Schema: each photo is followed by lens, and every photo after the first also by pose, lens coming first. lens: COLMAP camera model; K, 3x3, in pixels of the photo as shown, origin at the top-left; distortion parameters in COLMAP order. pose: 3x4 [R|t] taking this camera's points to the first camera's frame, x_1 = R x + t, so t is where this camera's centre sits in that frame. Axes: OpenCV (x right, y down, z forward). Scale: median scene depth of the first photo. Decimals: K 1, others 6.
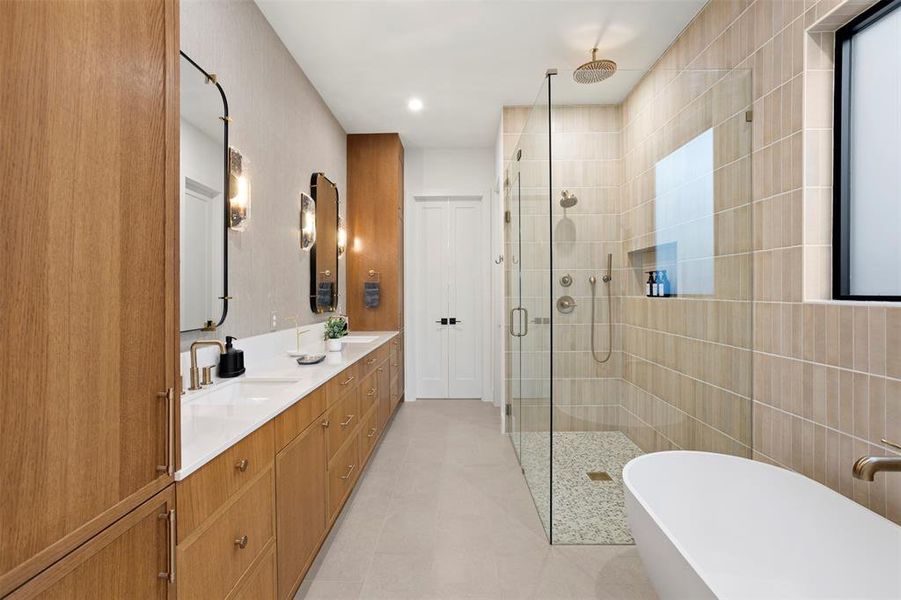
lens RADIAL K [[434.5, 0, 450.5], [0, 434.5, 300.0], [0, 0, 1]] dist [-0.055387, 0.029367]
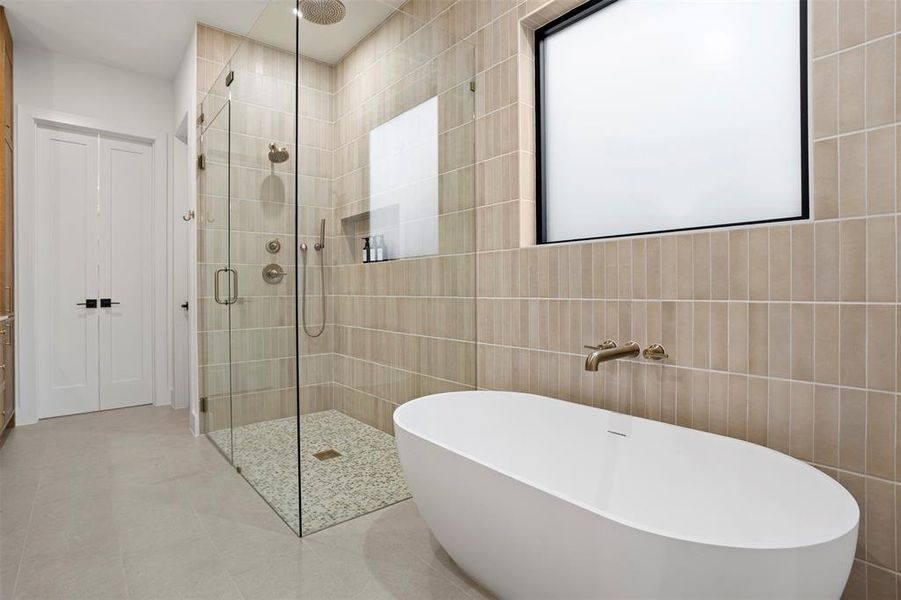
lens RADIAL K [[446.5, 0, 447.8], [0, 446.5, 293.8], [0, 0, 1]] dist [-0.058492, 0.029724]
pose [[0.752862, -0.004575, 0.658163, -0.080129], [0.014103, 0.999858, -0.009183, 0.088070], [-0.658028, 0.016195, 0.752820, 0.130255]]
